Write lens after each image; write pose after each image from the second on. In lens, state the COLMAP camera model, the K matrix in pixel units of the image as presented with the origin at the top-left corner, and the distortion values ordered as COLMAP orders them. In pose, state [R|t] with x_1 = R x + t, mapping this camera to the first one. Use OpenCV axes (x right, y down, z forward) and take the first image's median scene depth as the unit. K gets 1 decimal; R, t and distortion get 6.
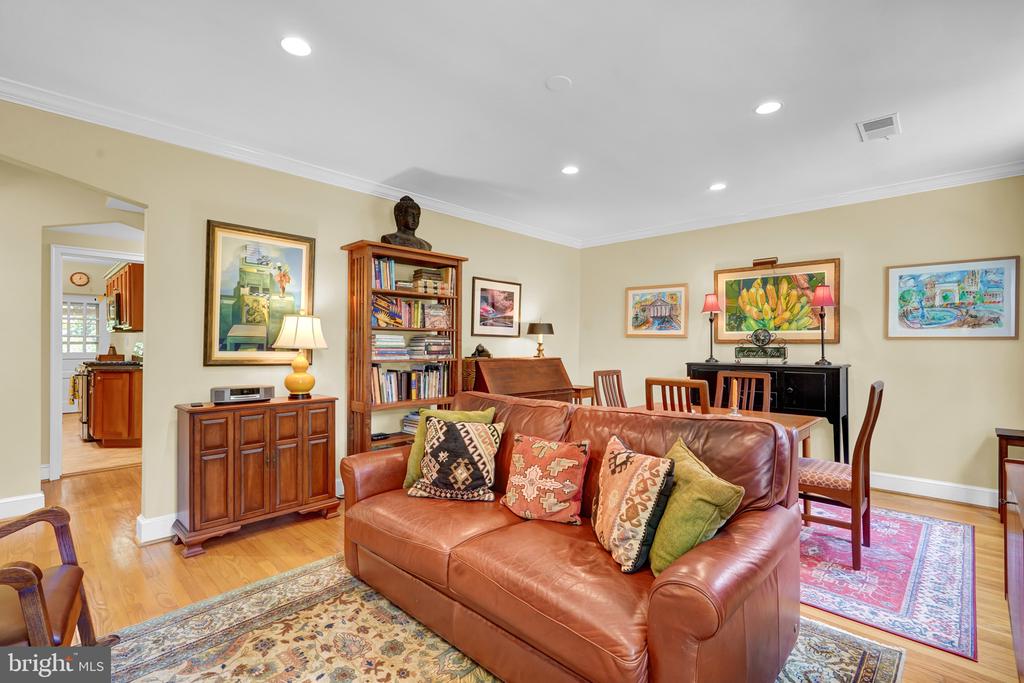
lens RADIAL K [[467.0, 0, 514.0], [0, 467.0, 340.6], [0, 0, 1]] dist [-0.000010, 0.000040]
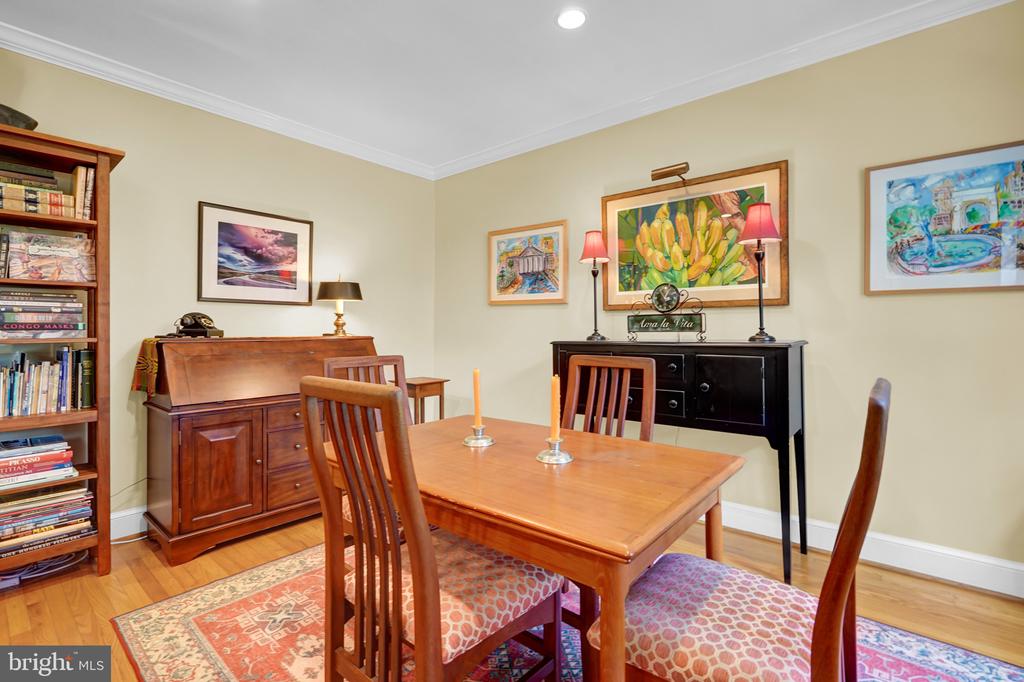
lens RADIAL K [[471.6, 0, 514.6], [0, 471.6, 323.6], [0, 0, 1]] dist [0.001158, 0.000404]
pose [[0.997739, -0.009761, 0.066494, 0.292563], [0.009748, 0.999952, 0.000525, 0.024129], [-0.066496, 0.000125, 0.997787, 0.402172]]
